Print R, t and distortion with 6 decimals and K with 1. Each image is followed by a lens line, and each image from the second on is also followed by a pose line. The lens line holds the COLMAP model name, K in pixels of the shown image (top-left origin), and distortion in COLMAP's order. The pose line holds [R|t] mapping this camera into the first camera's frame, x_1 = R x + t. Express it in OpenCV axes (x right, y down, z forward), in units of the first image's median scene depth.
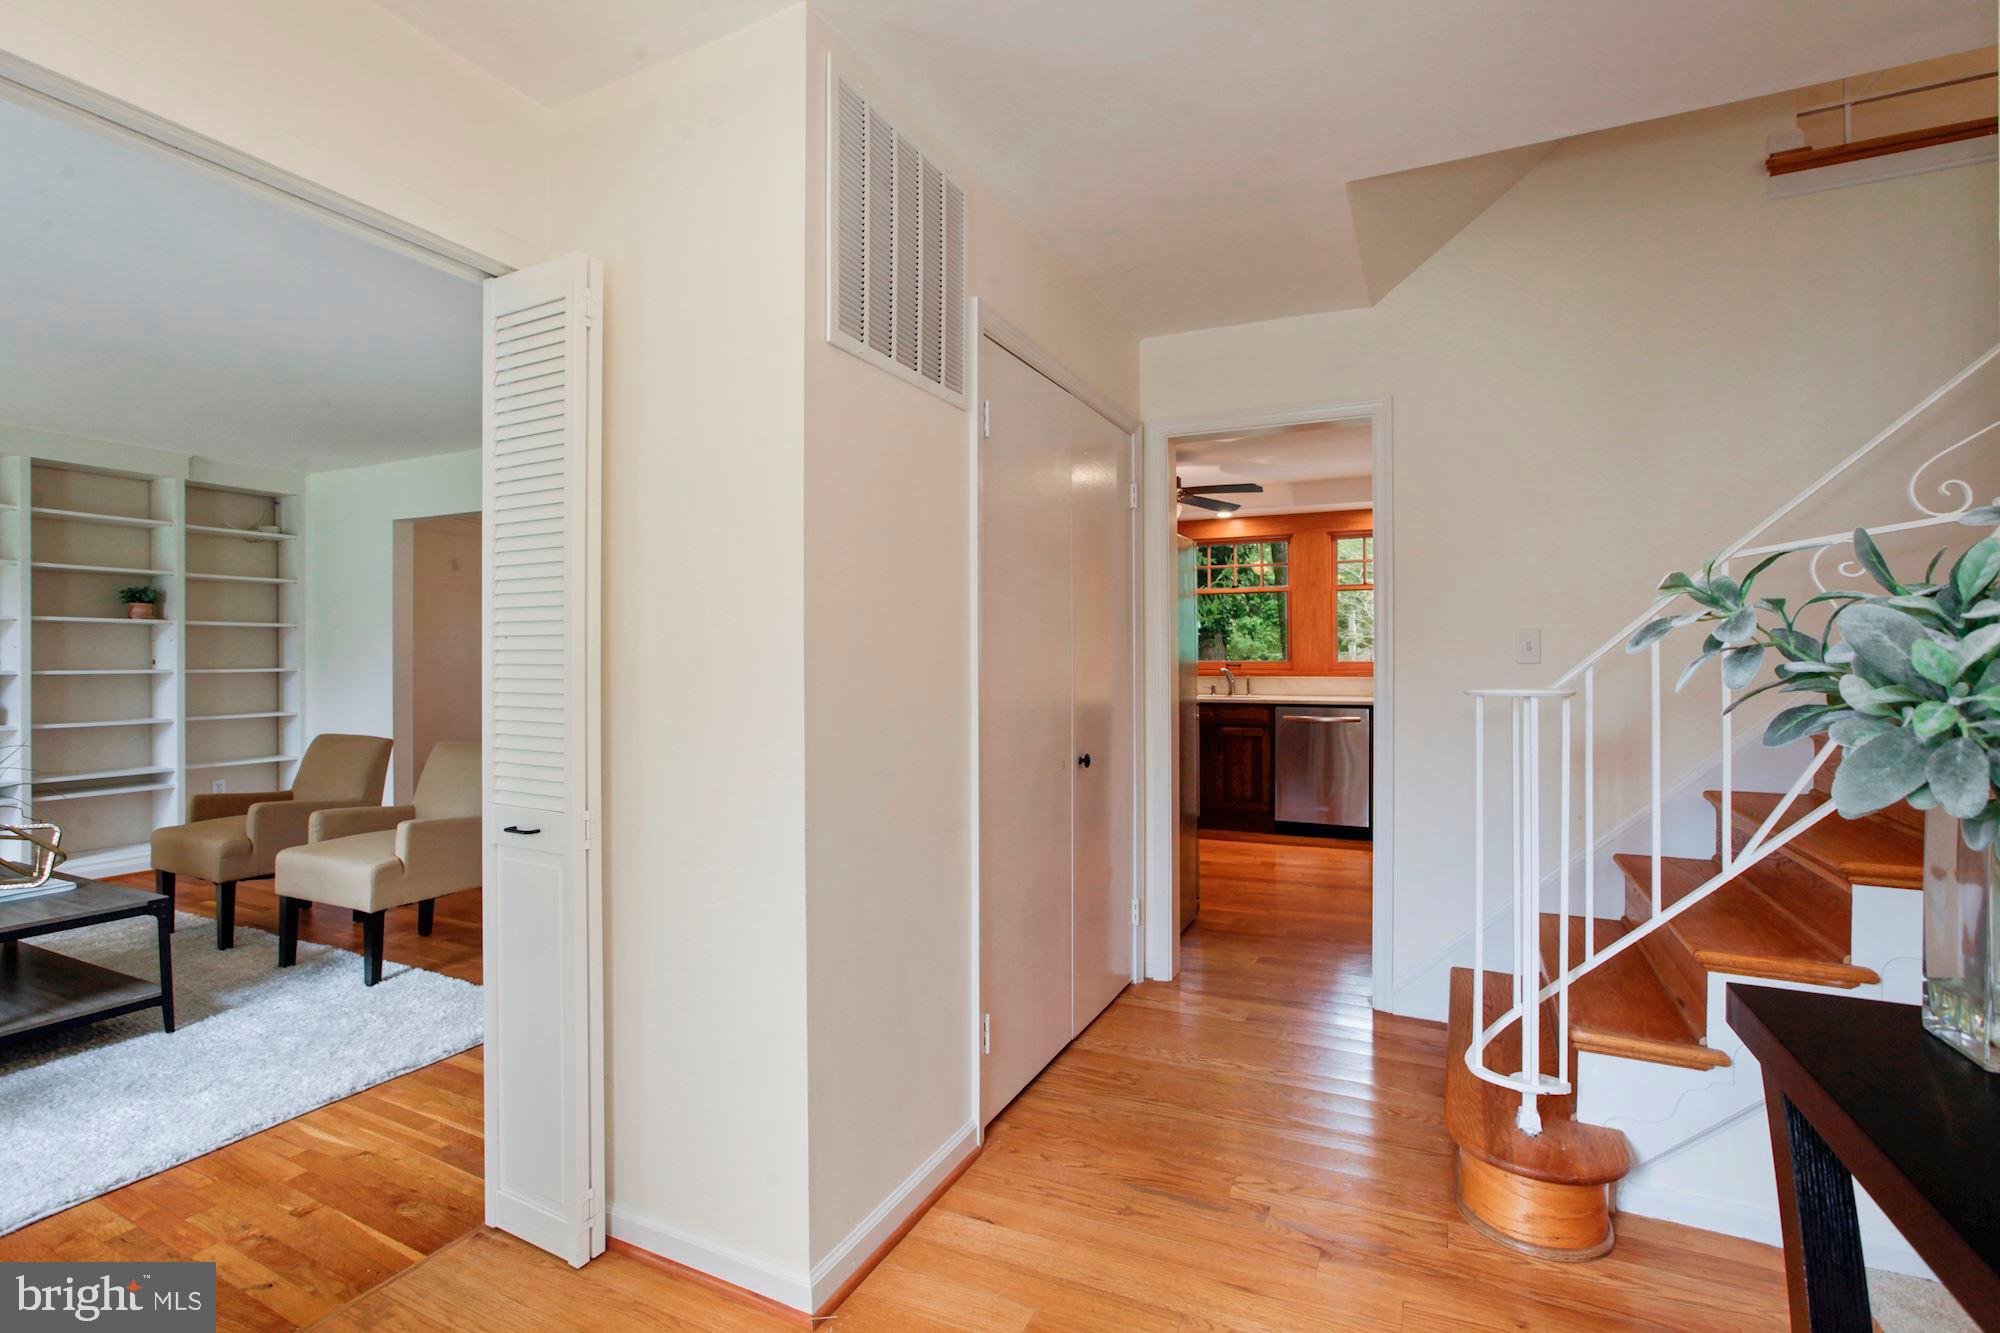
lens RADIAL K [[916.1, 0, 1006.4], [0, 916.1, 664.4], [0, 0, 1]] dist [-0.037269, 0.017732]
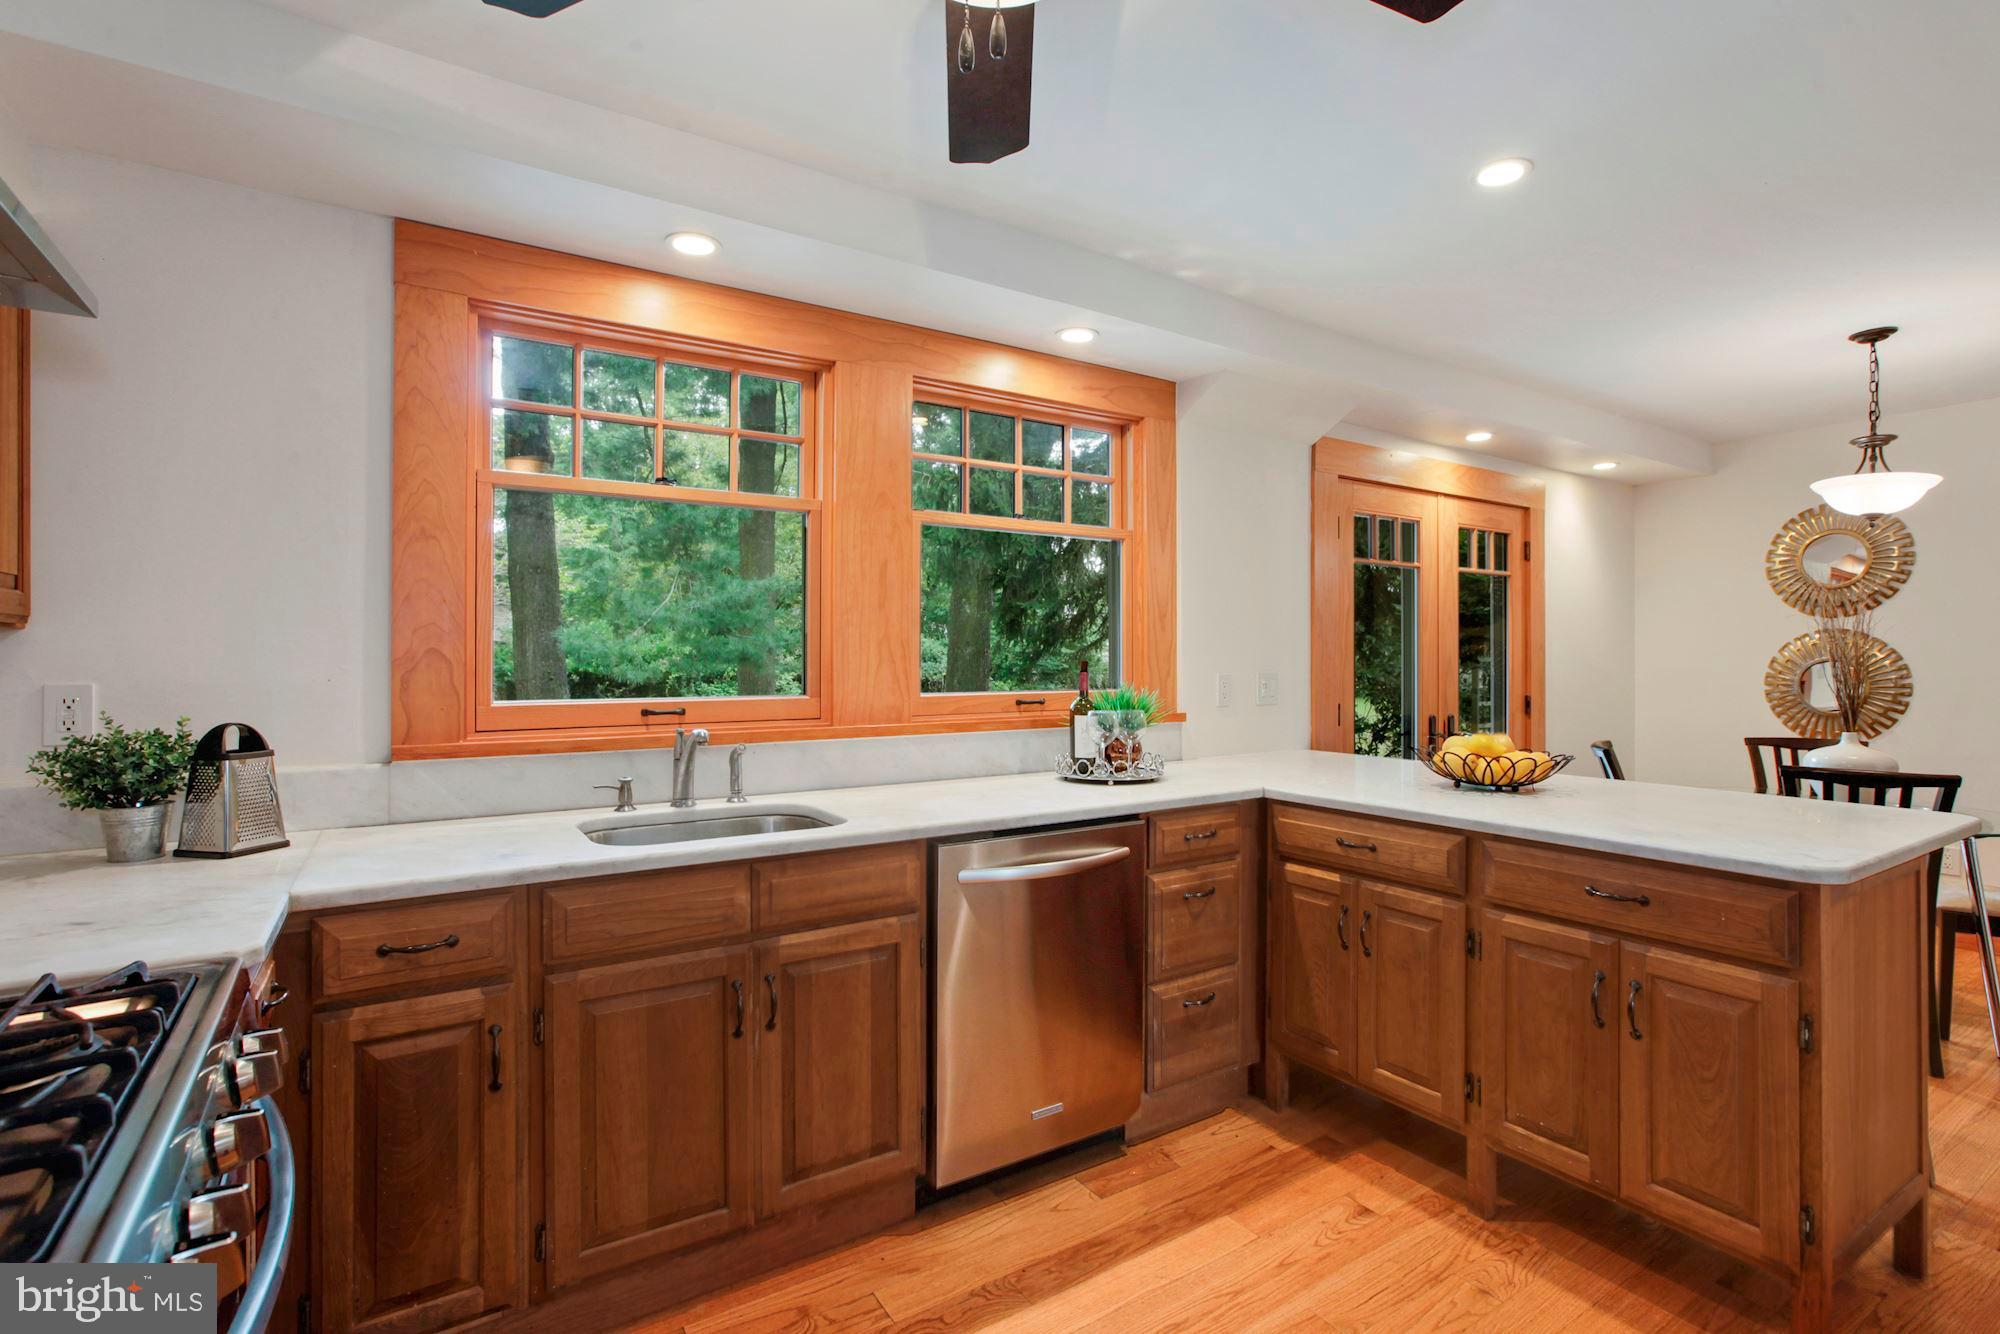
lens RADIAL K [[950.0, 0, 1004.9], [0, 950.0, 652.6], [0, 0, 1]] dist [-0.040030, 0.020550]
pose [[0.510376, 0.007295, 0.859920, 0.010313], [0.002652, 0.999946, -0.010057, -0.017449], [-0.859947, 0.007414, 0.510329, 0.723878]]
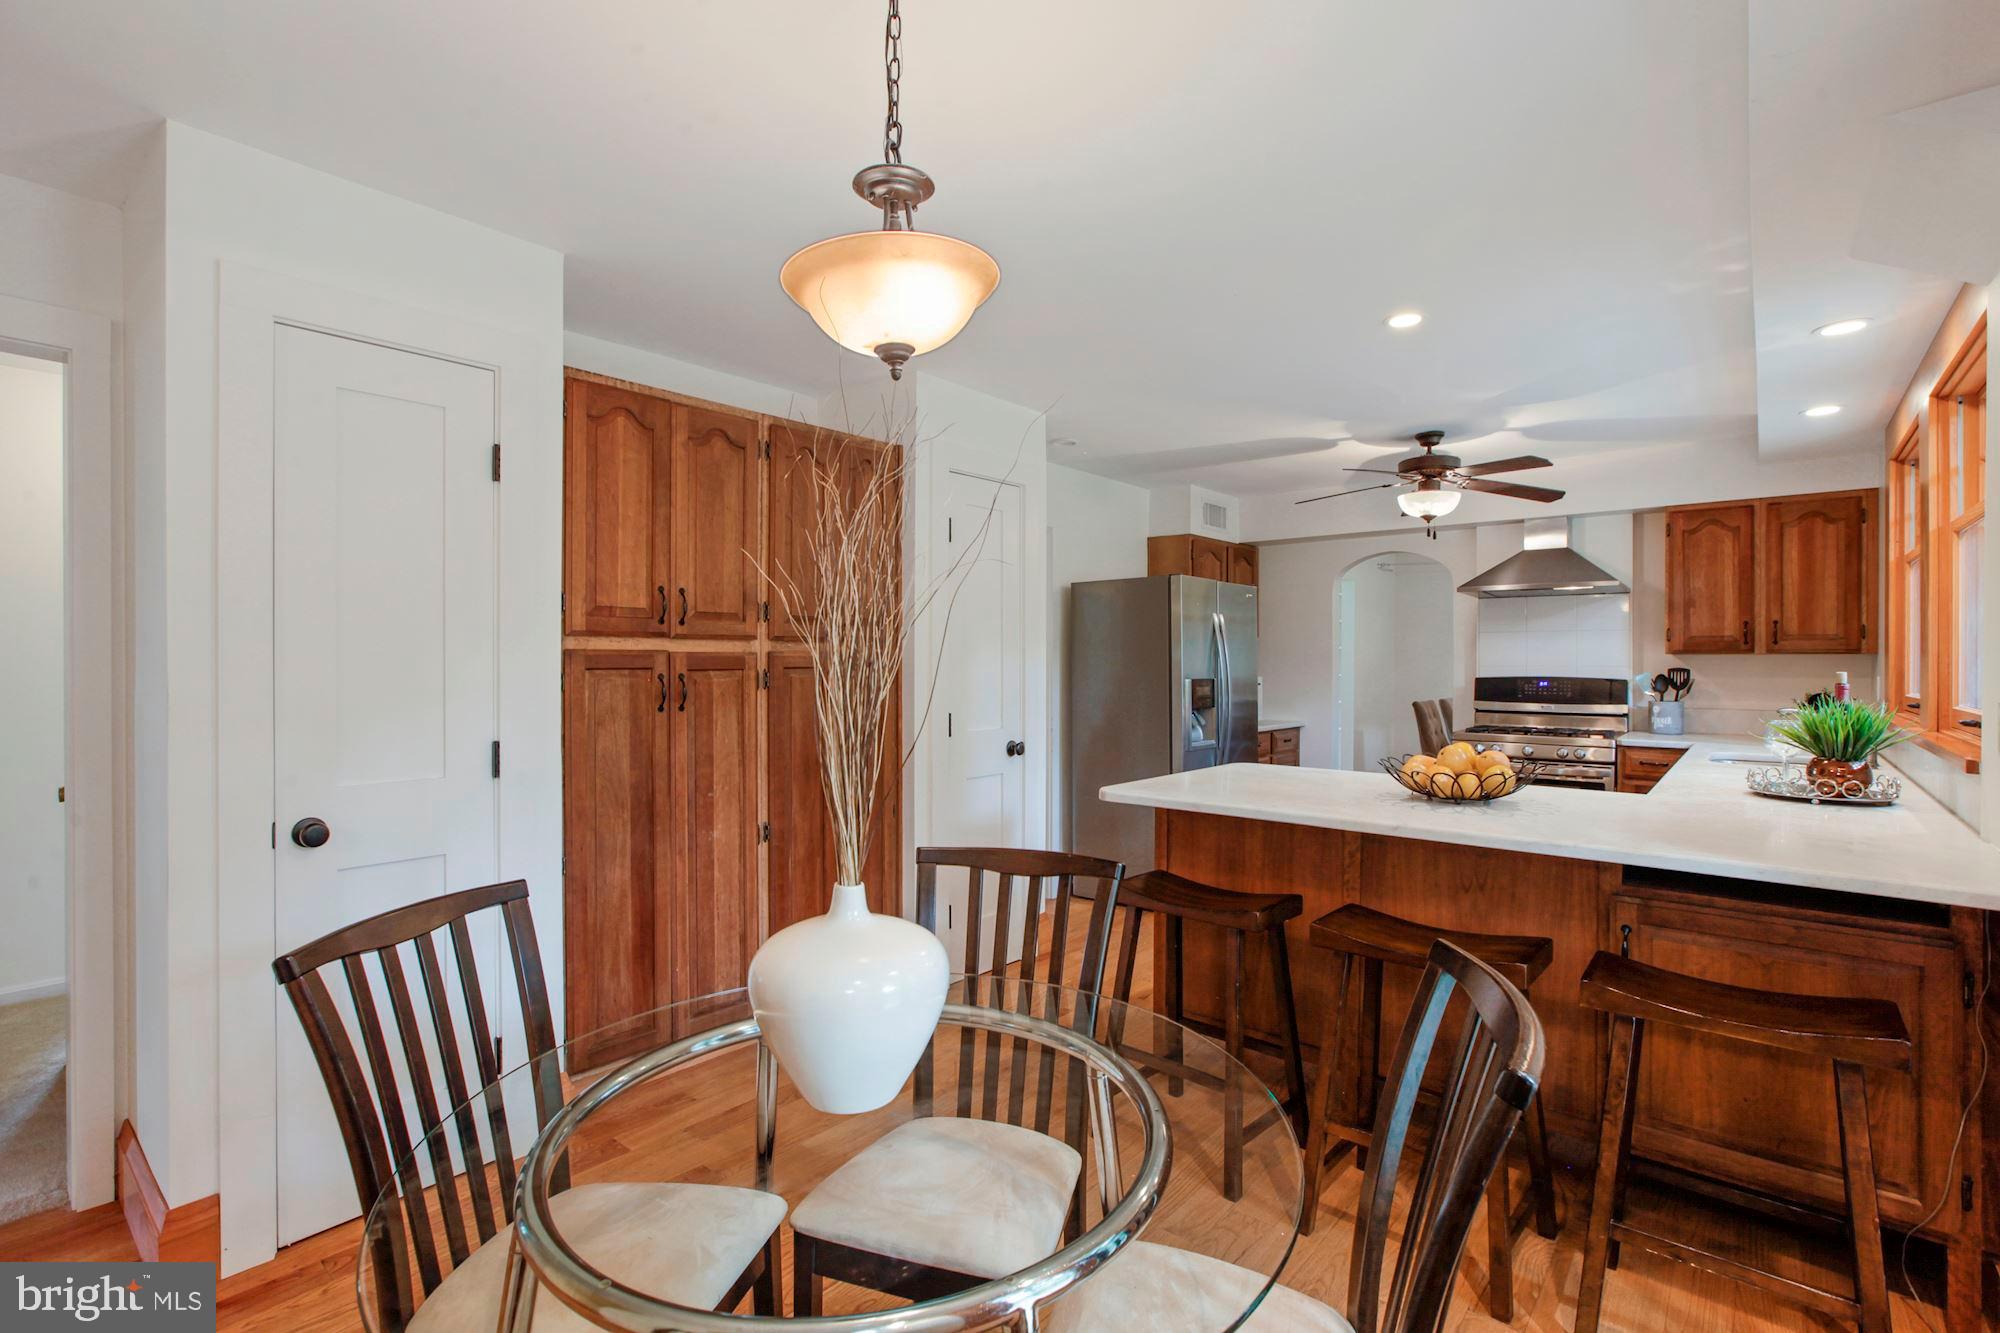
lens RADIAL K [[916.1, 0, 1006.4], [0, 916.1, 664.4], [0, 0, 1]] dist [-0.037269, 0.017732]
pose [[-0.246773, 0.007495, -0.969044, 0.831522], [-0.006931, 0.999931, 0.009499, -0.021987], [0.969048, 0.009061, -0.246704, 0.665262]]
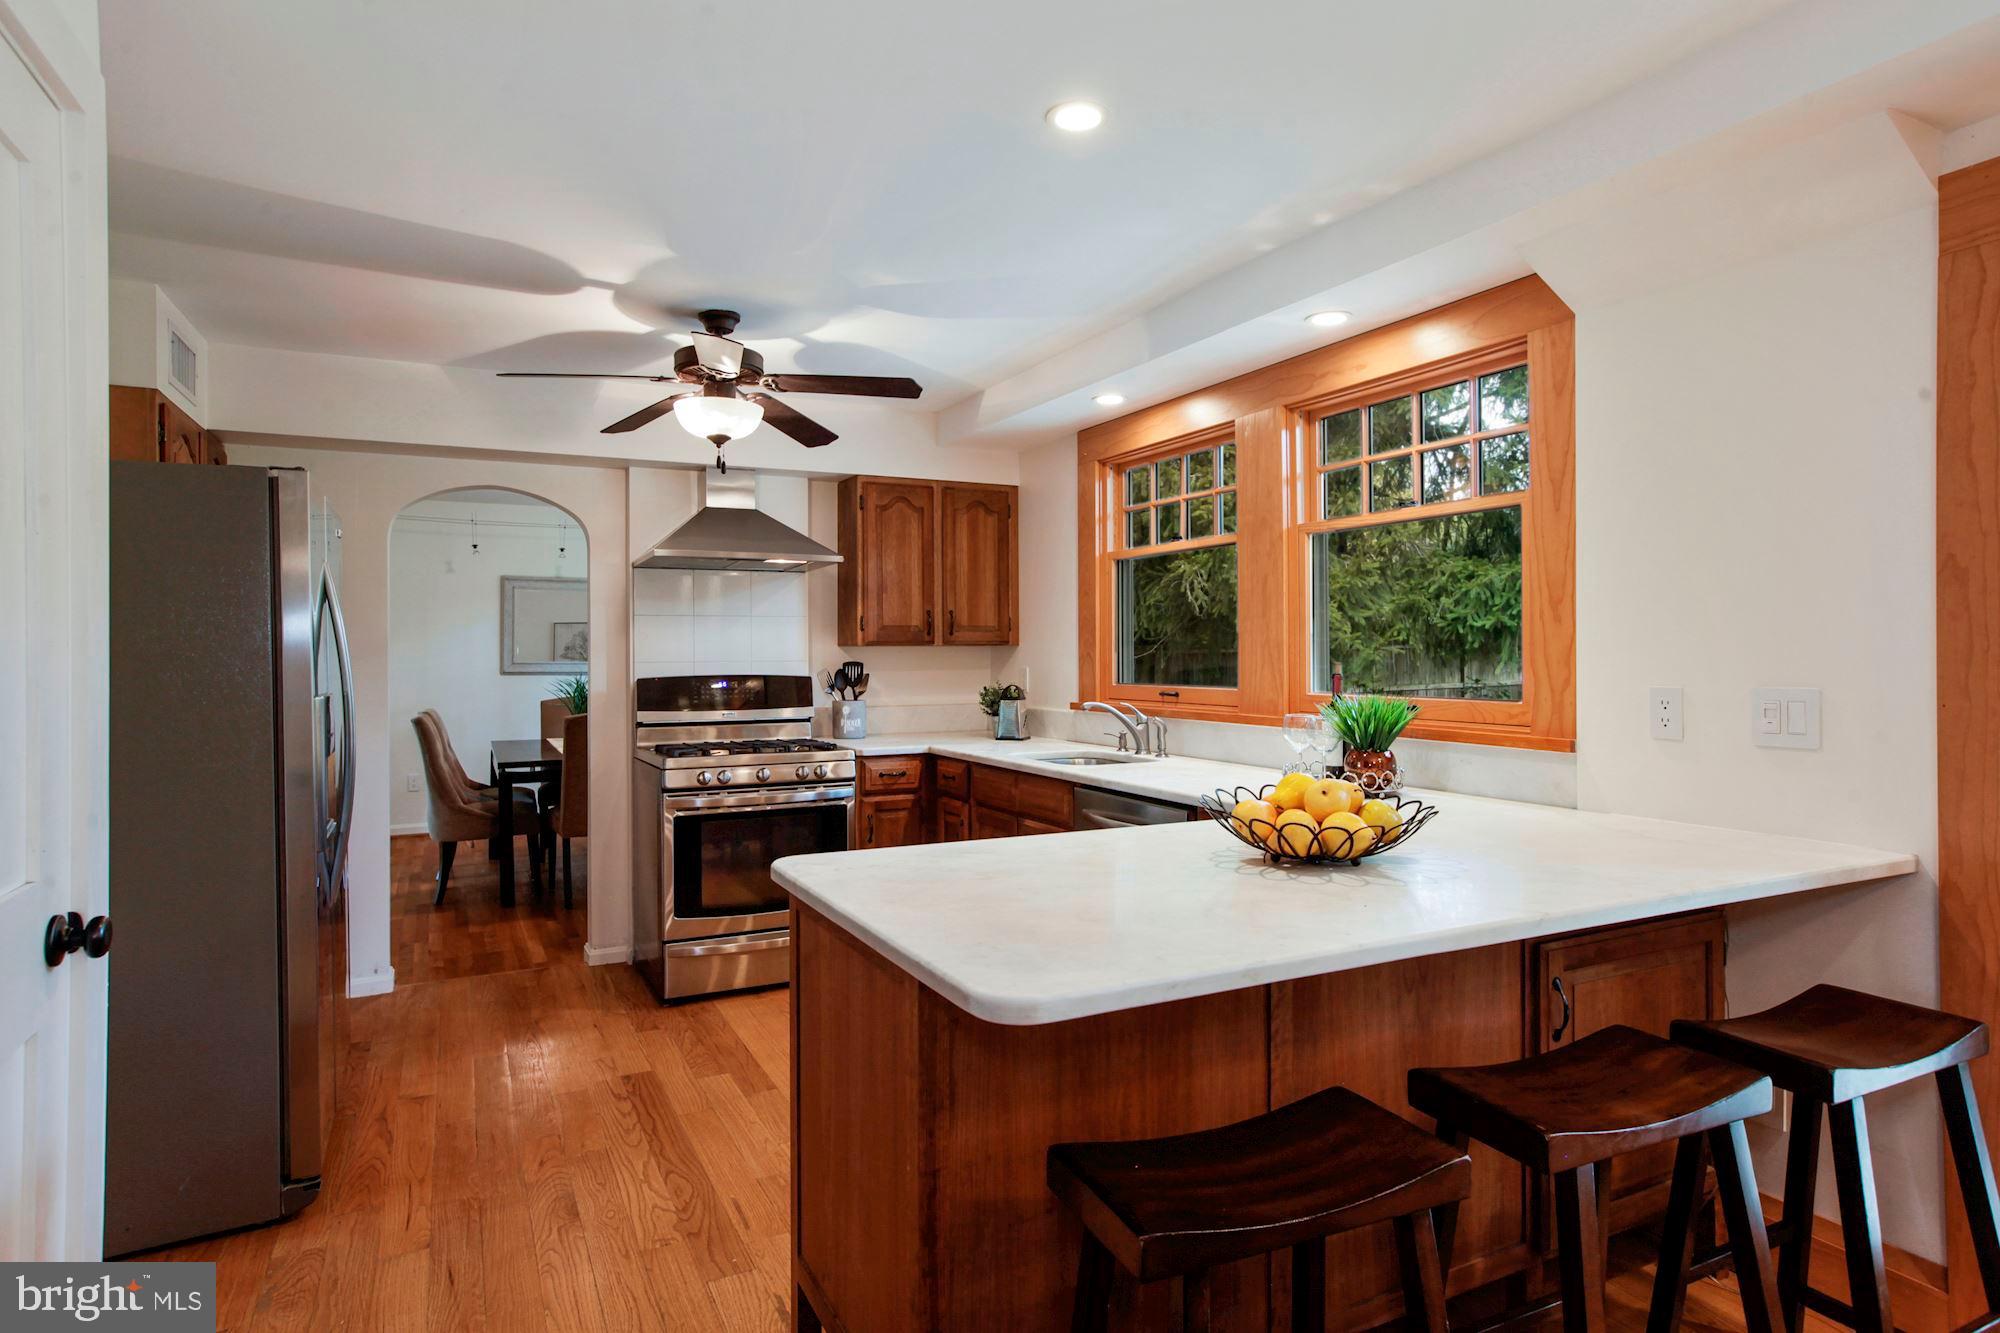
lens RADIAL K [[1093.8, 0, 1003.5], [0, 1093.8, 650.8], [0, 0, 1]] dist [-0.030602, 0.016616]
pose [[0.801111, -0.000402, -0.598516, 0.546487], [-0.003236, 0.999982, -0.005003, -0.020117], [0.598508, 0.005945, 0.801095, 0.464663]]
